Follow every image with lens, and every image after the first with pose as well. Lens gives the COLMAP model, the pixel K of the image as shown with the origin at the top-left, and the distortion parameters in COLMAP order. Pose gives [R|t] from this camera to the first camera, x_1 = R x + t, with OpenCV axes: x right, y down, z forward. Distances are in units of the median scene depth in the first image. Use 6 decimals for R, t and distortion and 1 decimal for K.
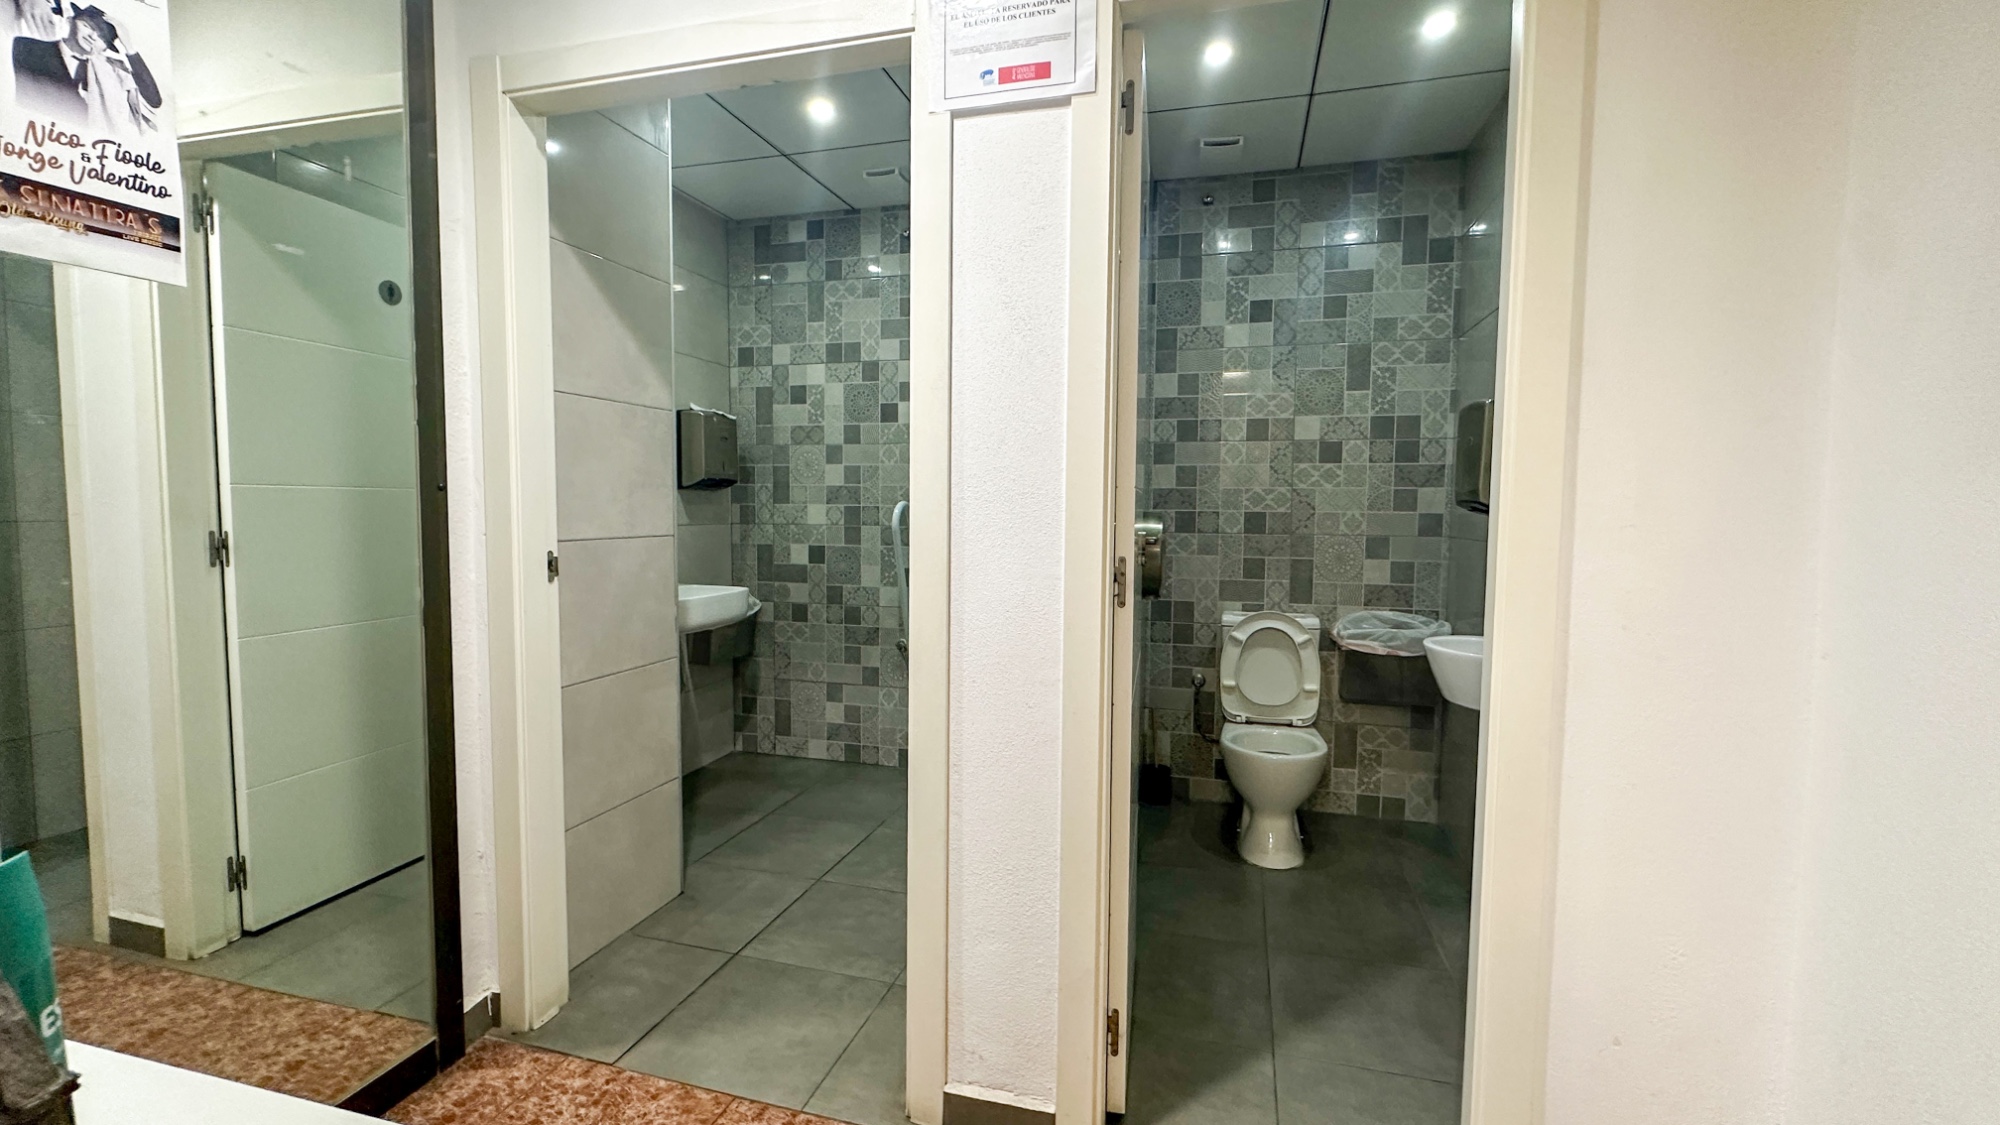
lens RADIAL K [[796.0, 0, 999.2], [0, 796.0, 556.7], [0, 0, 1]] dist [-0.001324, 0.000115]
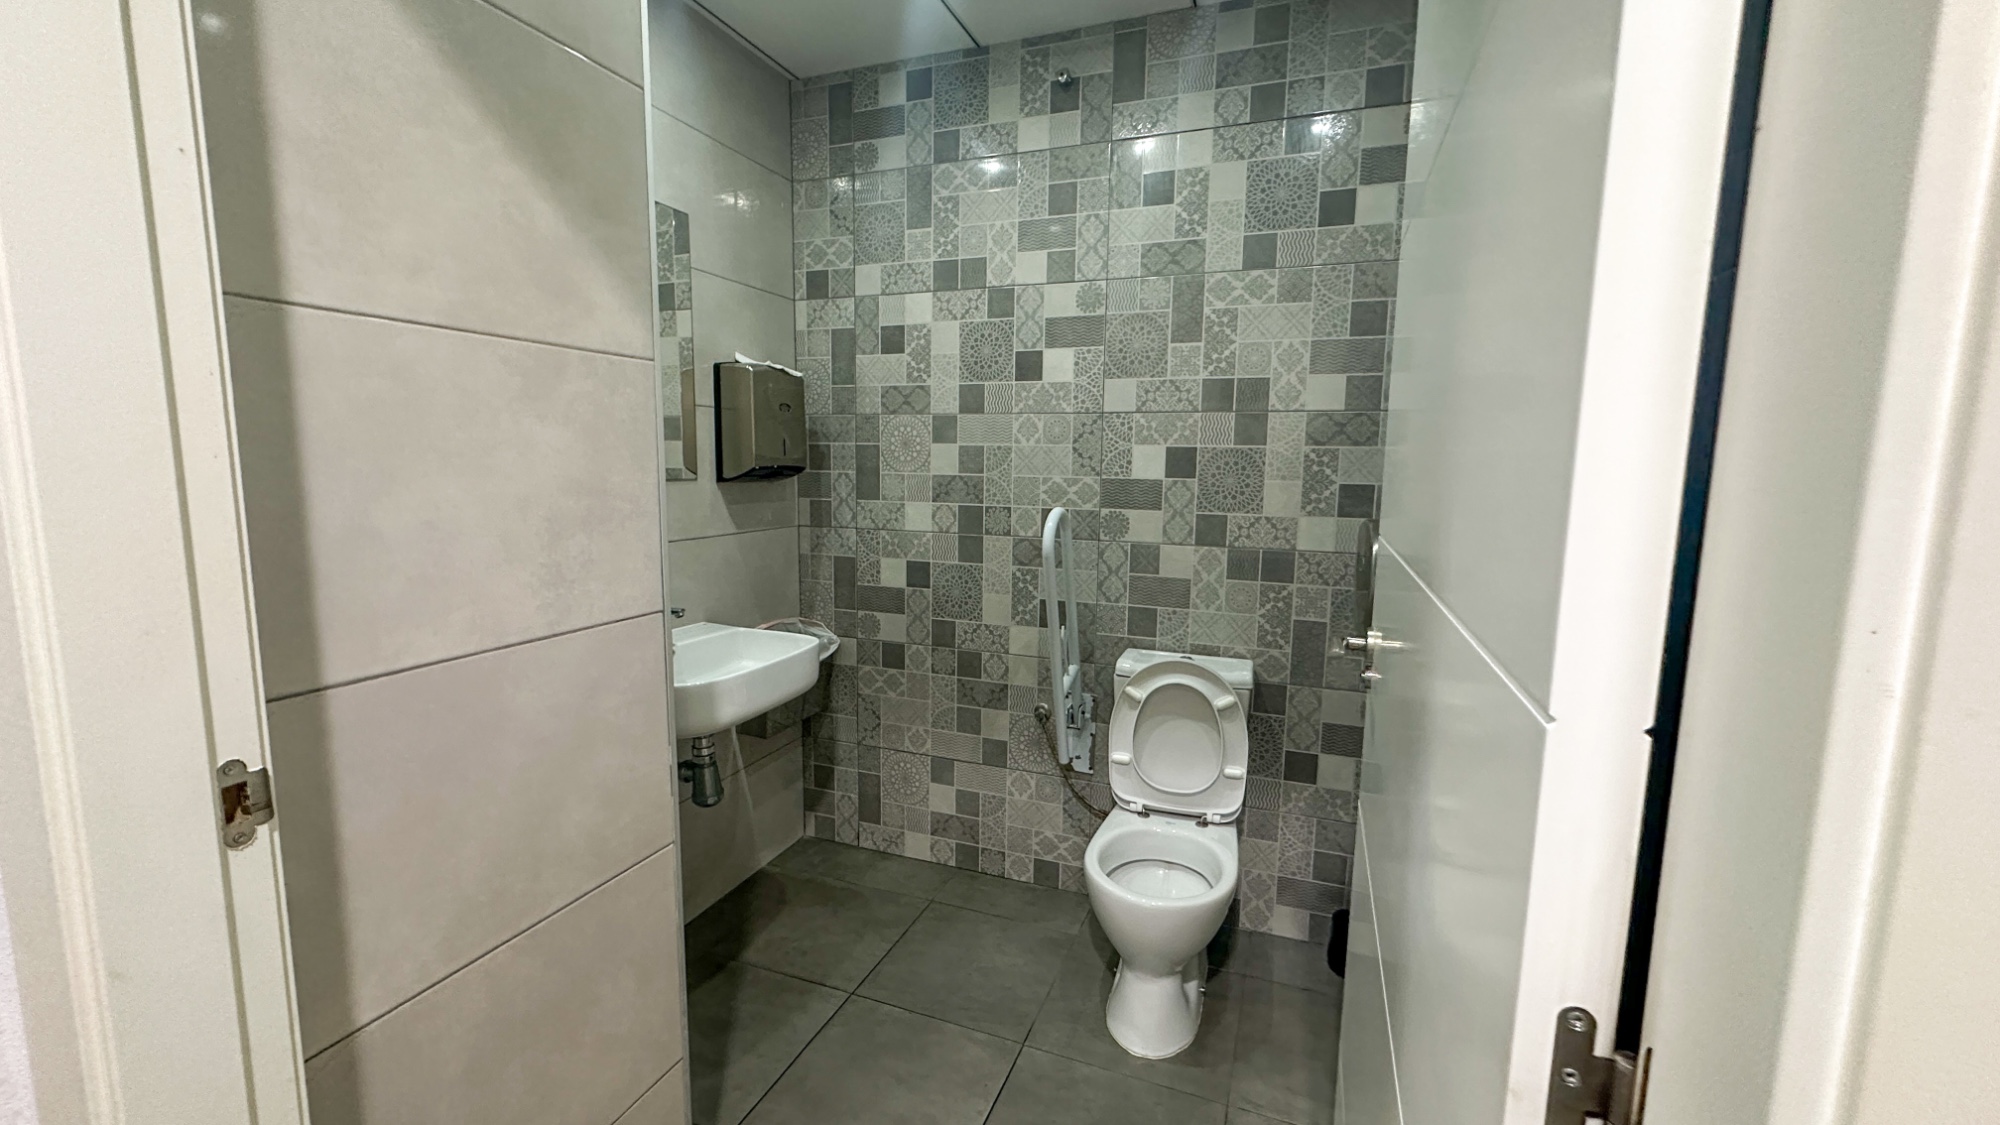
lens RADIAL K [[796.0, 0, 1006.4], [0, 796.0, 562.5], [0, 0, 1]] dist [-0.001324, 0.000115]
pose [[0.995879, 0.016279, -0.089217, -0.092159], [-0.011061, 0.998216, 0.058677, -0.055061], [0.090013, -0.057448, 0.994282, 0.322958]]
